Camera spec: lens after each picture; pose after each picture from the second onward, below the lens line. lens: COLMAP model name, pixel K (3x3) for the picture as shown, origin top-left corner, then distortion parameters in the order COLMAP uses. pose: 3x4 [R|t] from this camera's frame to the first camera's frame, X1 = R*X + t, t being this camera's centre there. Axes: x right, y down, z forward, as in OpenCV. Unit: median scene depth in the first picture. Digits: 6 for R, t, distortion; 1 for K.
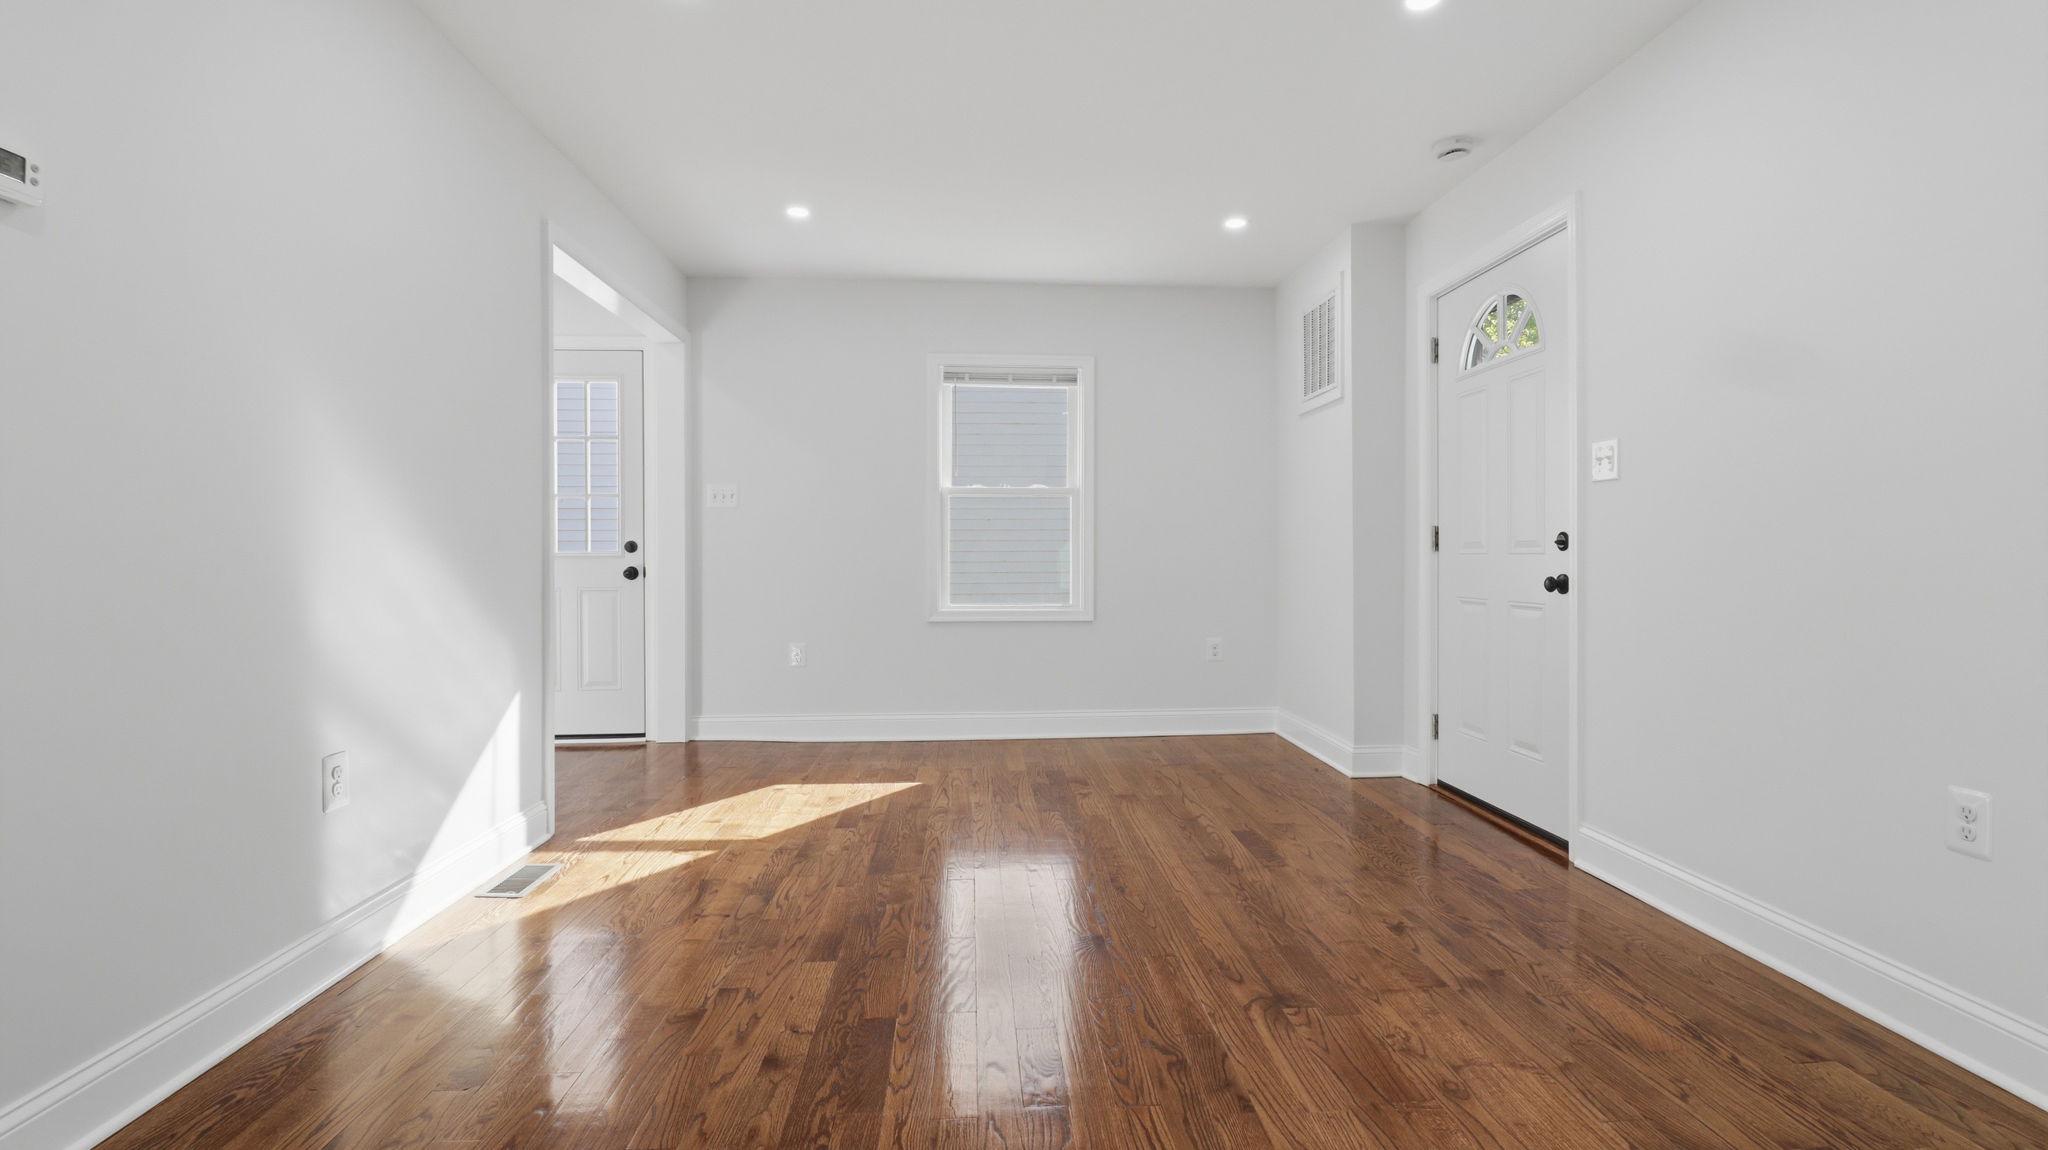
lens RADIAL K [[952.5, 0, 1042.7], [0, 952.5, 550.7], [0, 0, 1]] dist [-0.001431, -0.013691]
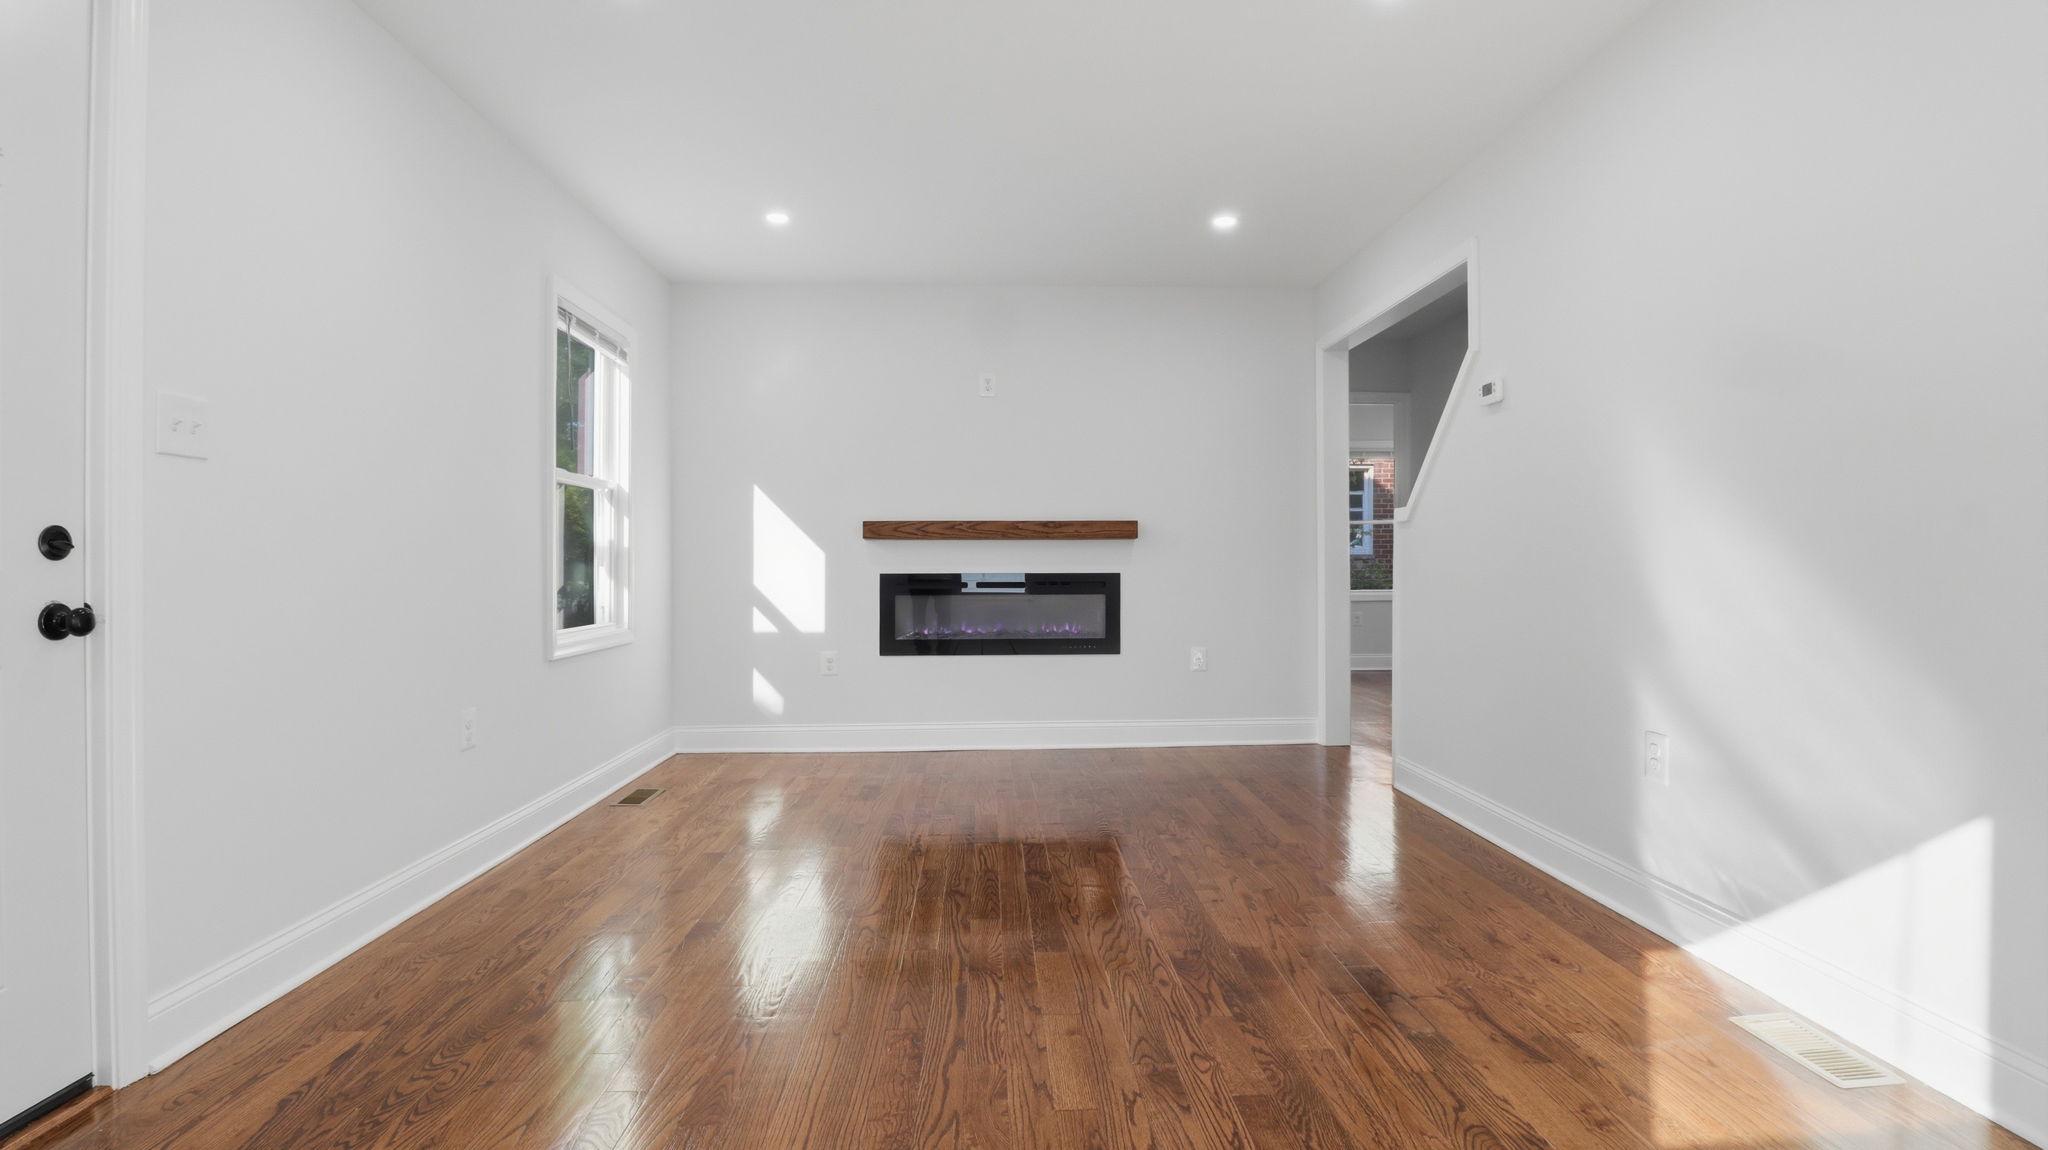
lens RADIAL K [[952.5, 0, 1042.7], [0, 952.5, 550.7], [0, 0, 1]] dist [-0.001431, -0.013691]
pose [[-0.999791, 0.006267, 0.019477, -0.031153], [0.005932, 0.999834, -0.017204, 0.010040], [-0.019582, -0.017085, -0.999662, 1.935273]]
